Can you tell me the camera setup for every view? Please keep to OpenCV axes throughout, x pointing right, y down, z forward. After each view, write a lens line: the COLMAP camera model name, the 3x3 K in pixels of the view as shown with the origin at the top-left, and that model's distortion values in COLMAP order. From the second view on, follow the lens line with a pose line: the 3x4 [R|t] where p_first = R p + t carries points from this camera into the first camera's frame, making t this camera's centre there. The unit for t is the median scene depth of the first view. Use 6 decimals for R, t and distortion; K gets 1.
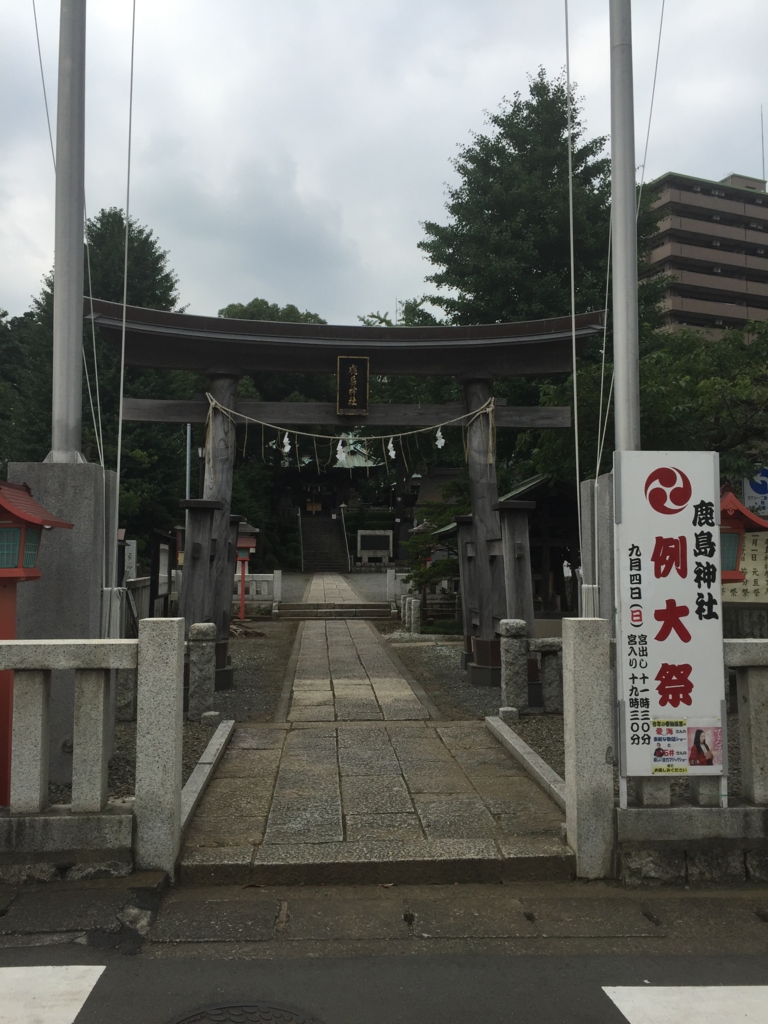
lens RADIAL K [[866.1, 0, 383.3], [0, 866.1, 510.5], [0, 0, 1]] dist [-0.000732, -0.000031]
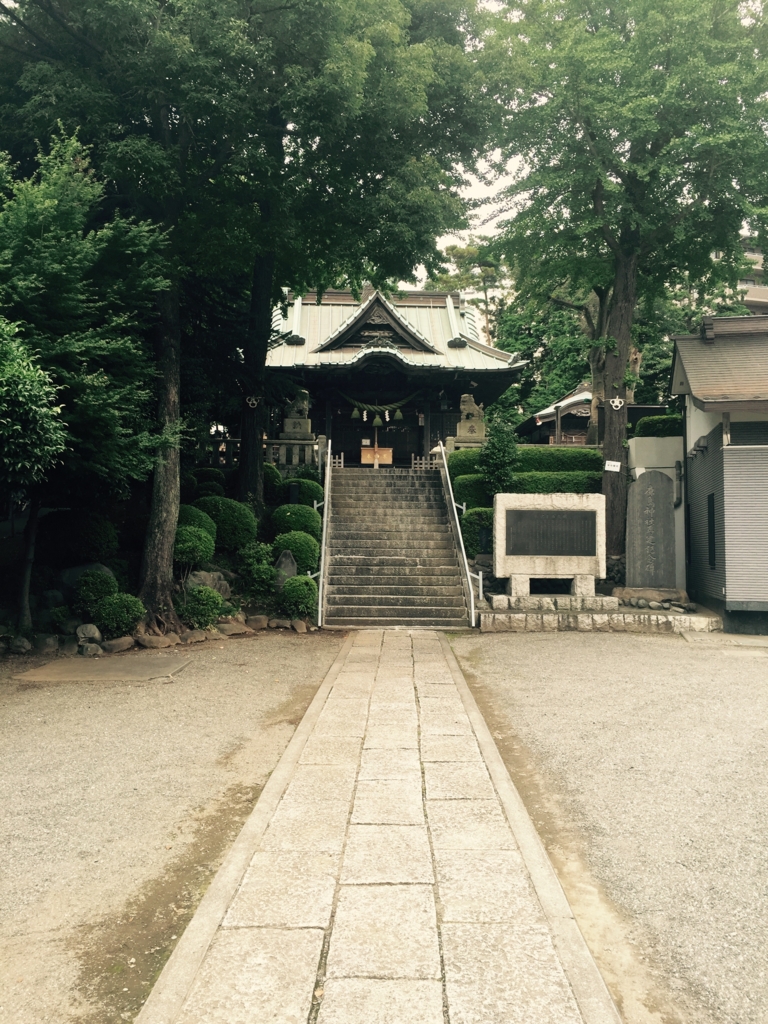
lens RADIAL K [[866.1, 0, 384.3], [0, 866.1, 511.5], [0, 0, 1]] dist [-0.000732, -0.000031]
pose [[0.995893, 0.002371, -0.090505, -0.042101], [-0.000795, 0.999848, 0.017444, 0.023723], [0.090532, -0.017301, 0.995743, 0.677271]]
